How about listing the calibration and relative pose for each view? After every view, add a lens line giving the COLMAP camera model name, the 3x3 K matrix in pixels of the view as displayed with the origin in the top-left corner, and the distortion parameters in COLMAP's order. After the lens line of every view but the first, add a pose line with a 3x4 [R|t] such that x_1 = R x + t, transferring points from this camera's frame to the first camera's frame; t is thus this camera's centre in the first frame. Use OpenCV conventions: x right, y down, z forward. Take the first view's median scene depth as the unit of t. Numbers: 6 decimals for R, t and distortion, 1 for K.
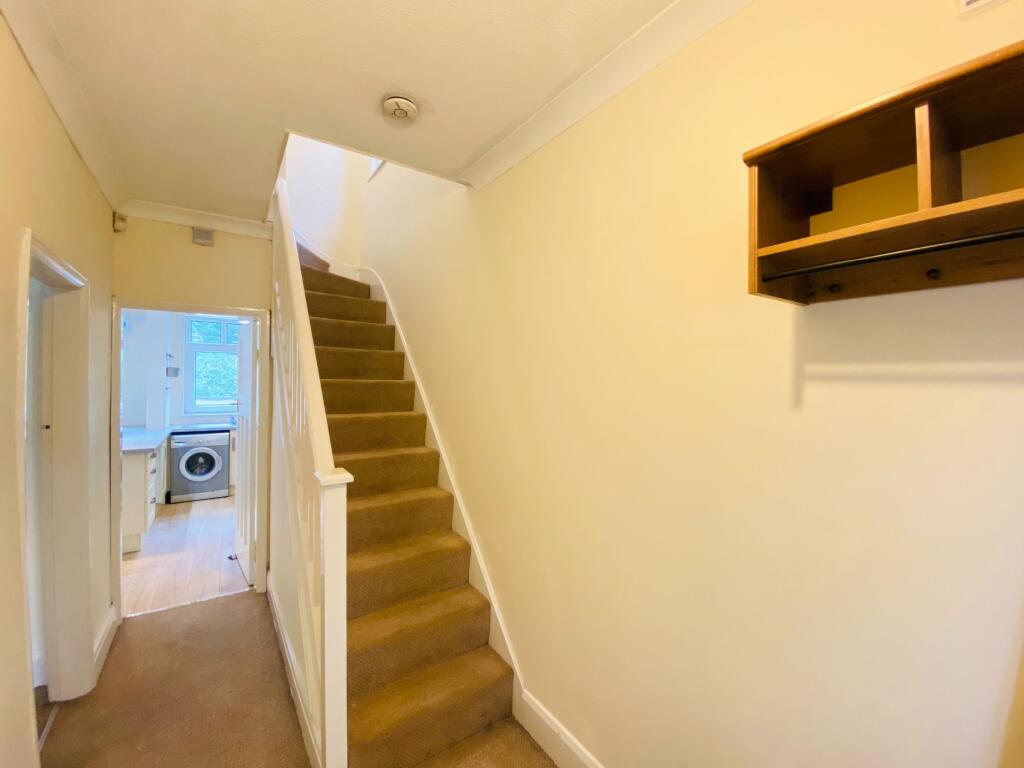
lens RADIAL K [[416.5, 0, 513.6], [0, 416.5, 379.7], [0, 0, 1]] dist [-0.015105, -0.000466]
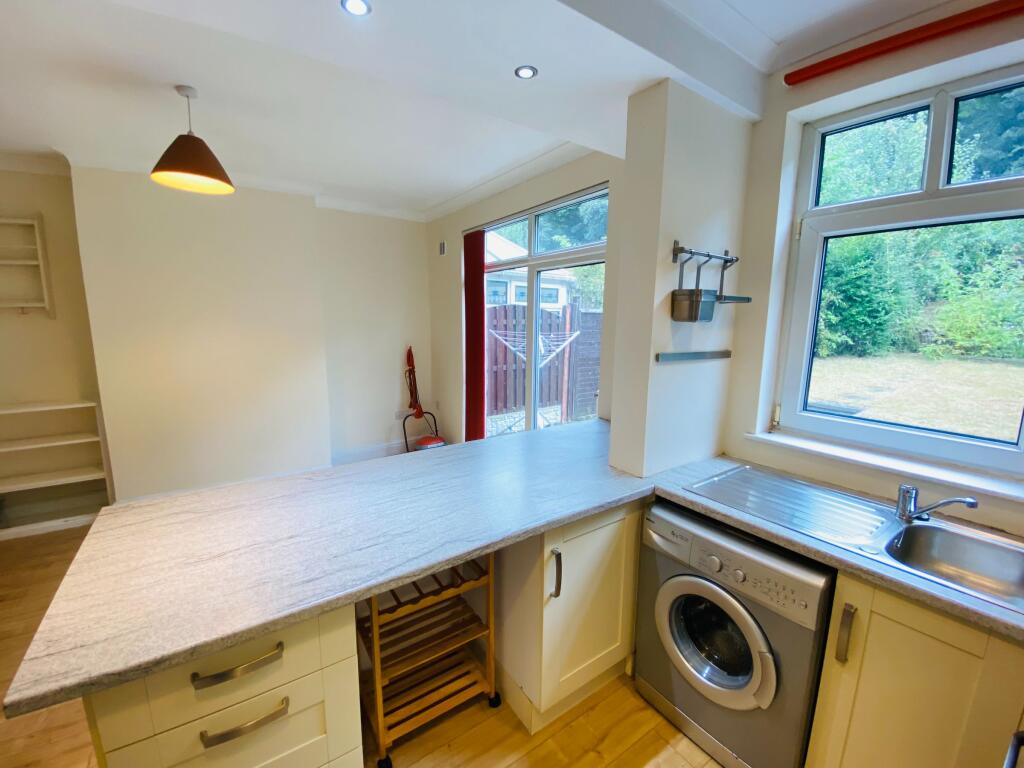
lens RADIAL K [[416.5, 0, 513.6], [0, 416.5, 379.7], [0, 0, 1]] dist [-0.015105, -0.000466]
pose [[-0.010512, 0.140007, -0.990095, -0.498674], [-0.008895, 0.990097, 0.140102, -0.005766], [0.999905, 0.010279, -0.009162, 0.853330]]
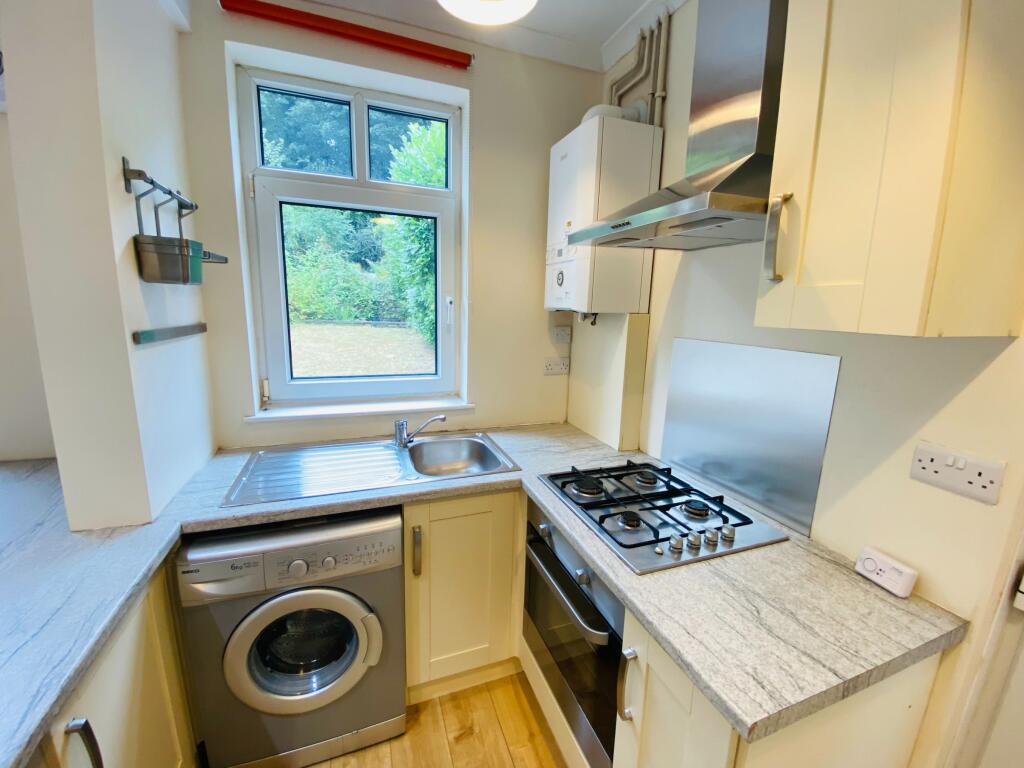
lens RADIAL K [[416.5, 0, 513.6], [0, 416.5, 379.7], [0, 0, 1]] dist [-0.015105, -0.000466]
pose [[0.967592, 0.067430, -0.243350, -0.579931], [-0.022345, 0.982772, 0.183469, -0.000778], [0.251528, -0.172085, 0.952429, 0.811159]]
